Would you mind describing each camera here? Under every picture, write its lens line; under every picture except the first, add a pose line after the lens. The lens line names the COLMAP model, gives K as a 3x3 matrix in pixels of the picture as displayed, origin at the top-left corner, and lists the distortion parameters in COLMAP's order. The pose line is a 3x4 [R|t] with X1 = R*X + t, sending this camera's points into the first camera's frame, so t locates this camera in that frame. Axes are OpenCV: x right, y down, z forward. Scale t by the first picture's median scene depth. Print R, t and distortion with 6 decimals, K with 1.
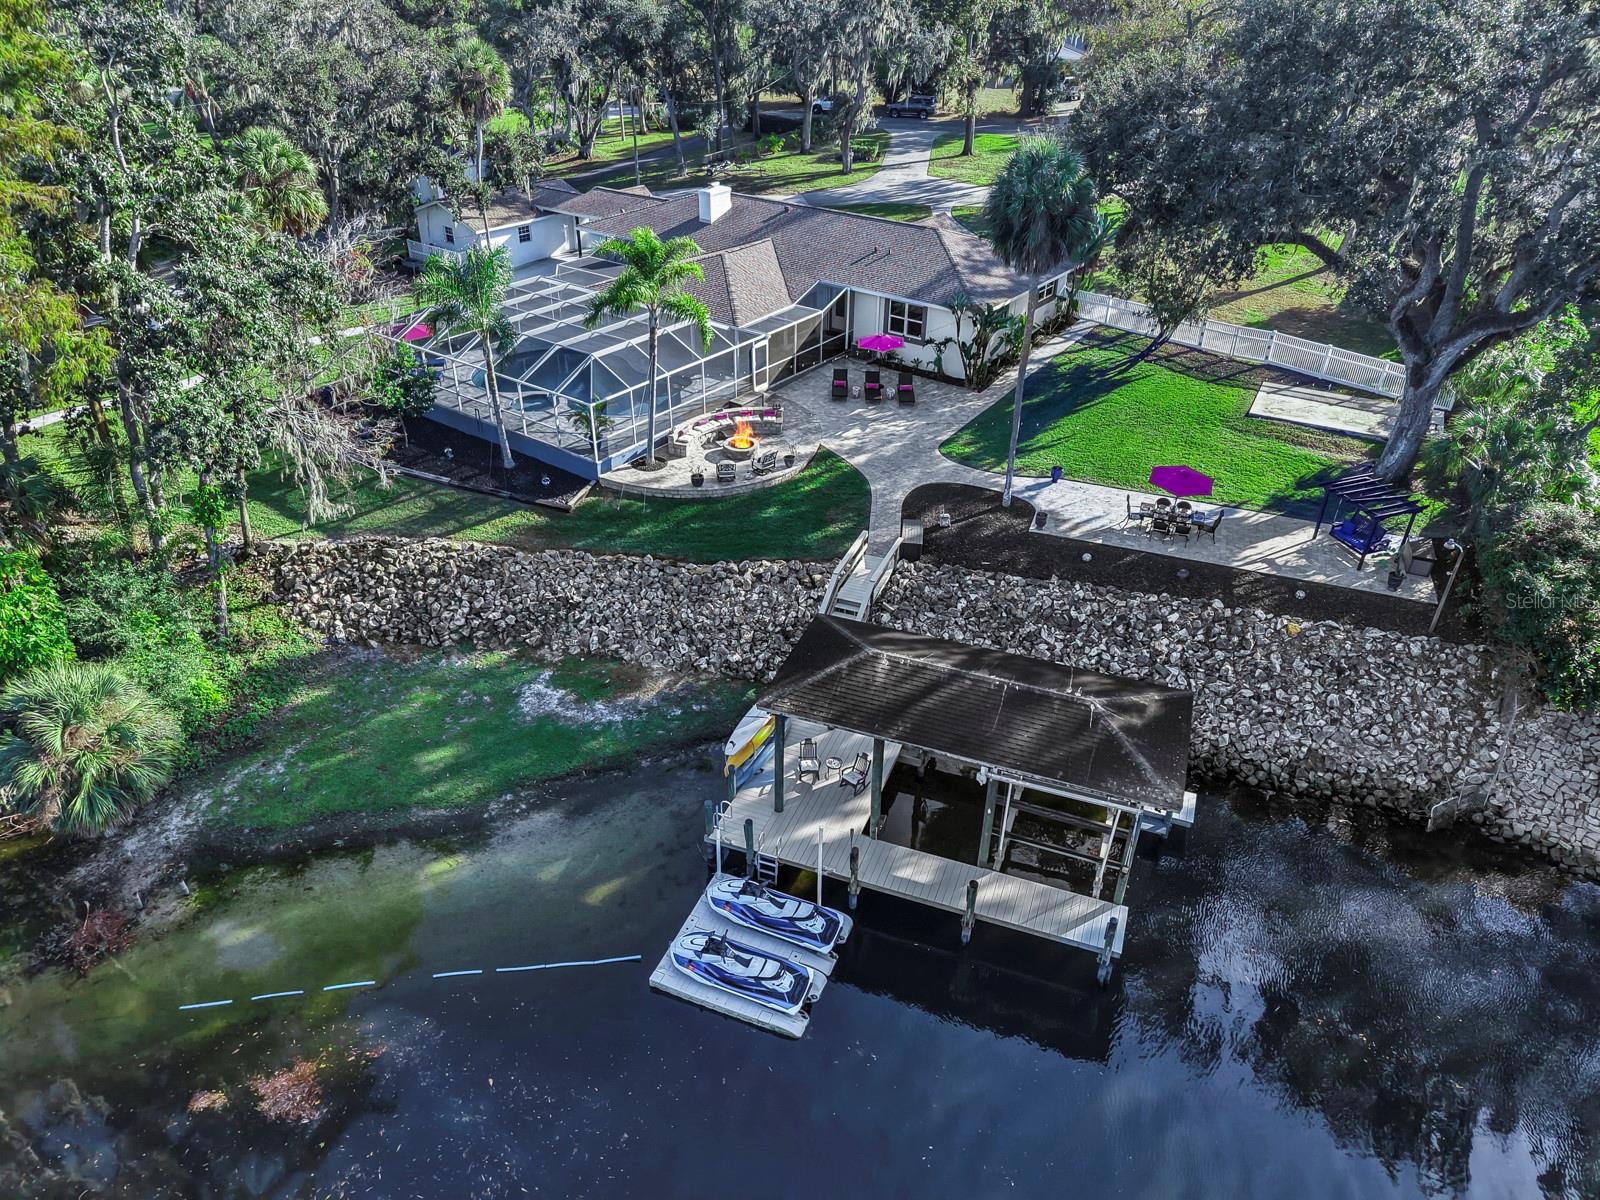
lens RADIAL K [[1061.8, 0, 814.6], [0, 1061.8, 610.2], [0, 0, 1]] dist [0.017414, -0.026007]
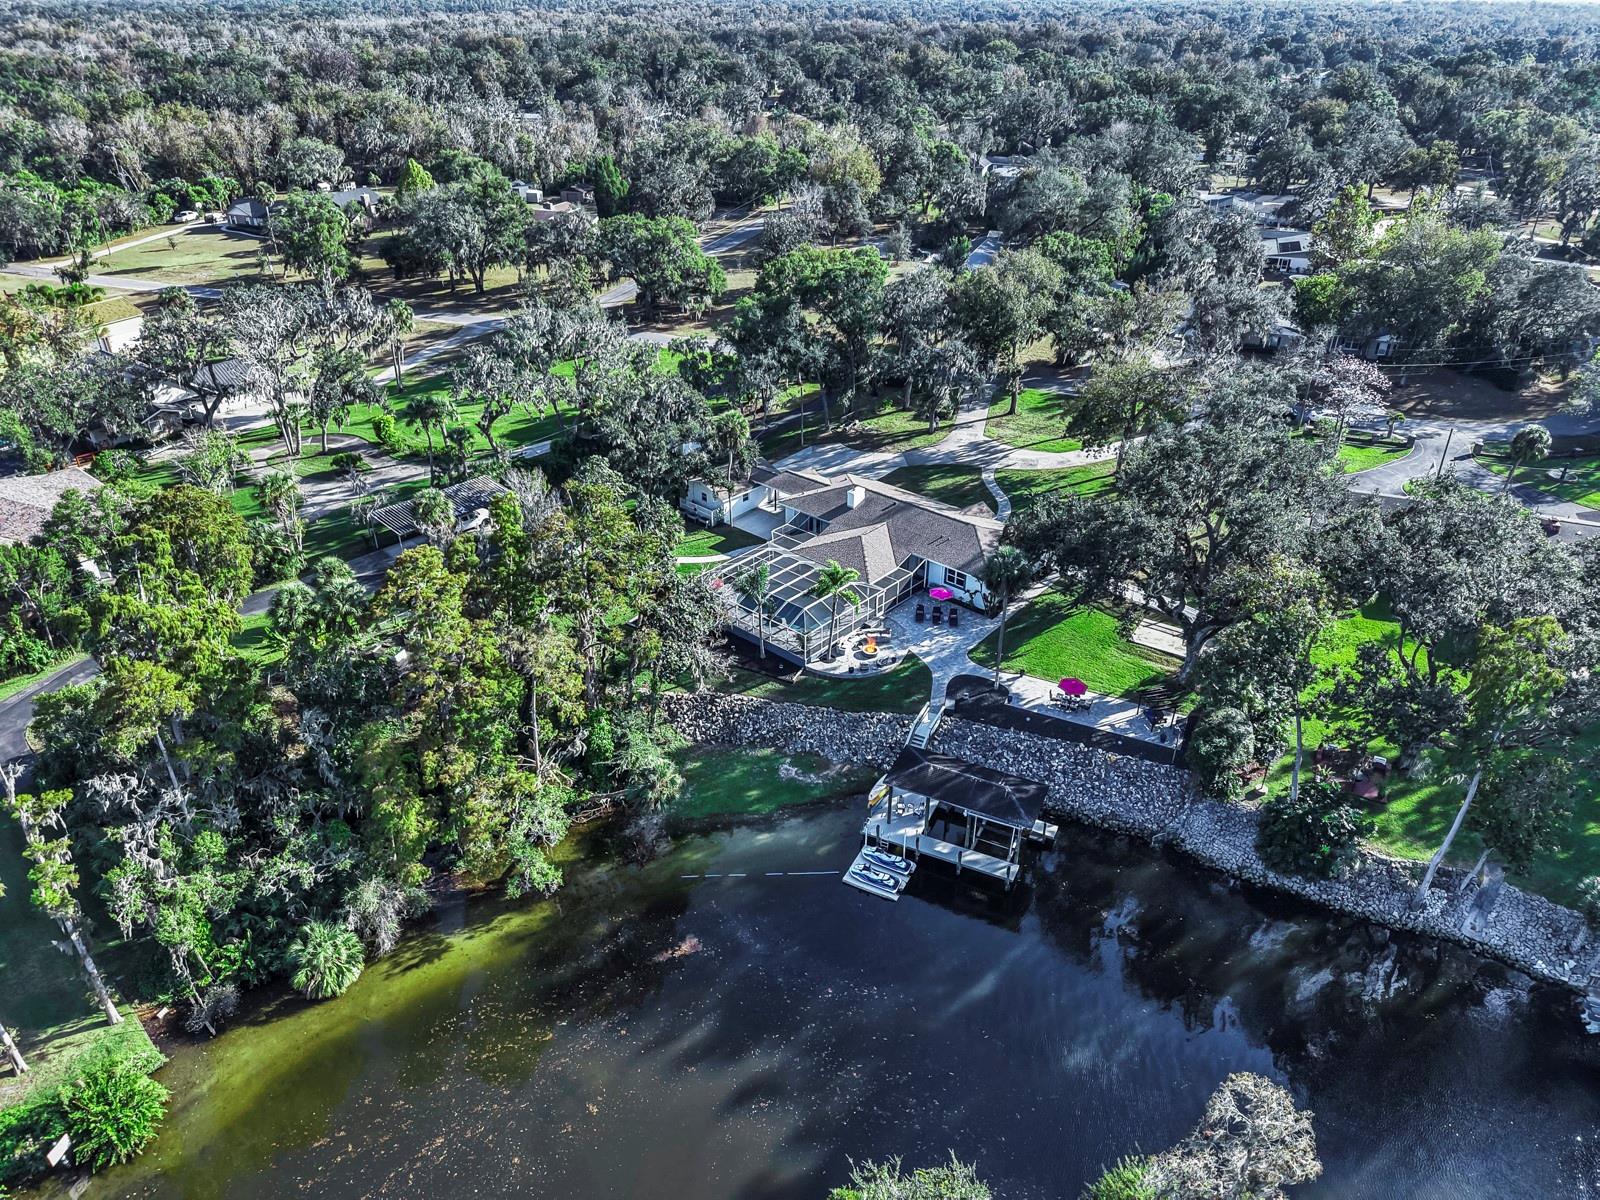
lens RADIAL K [[1061.8, 0, 787.3], [0, 1061.8, 583.4], [0, 0, 1]] dist [0.017414, -0.026007]
pose [[0.993904, 0.034132, -0.104831, -0.021431], [-0.041009, 0.997097, -0.064160, -0.163887], [0.102337, 0.068068, 0.992418, -1.235465]]
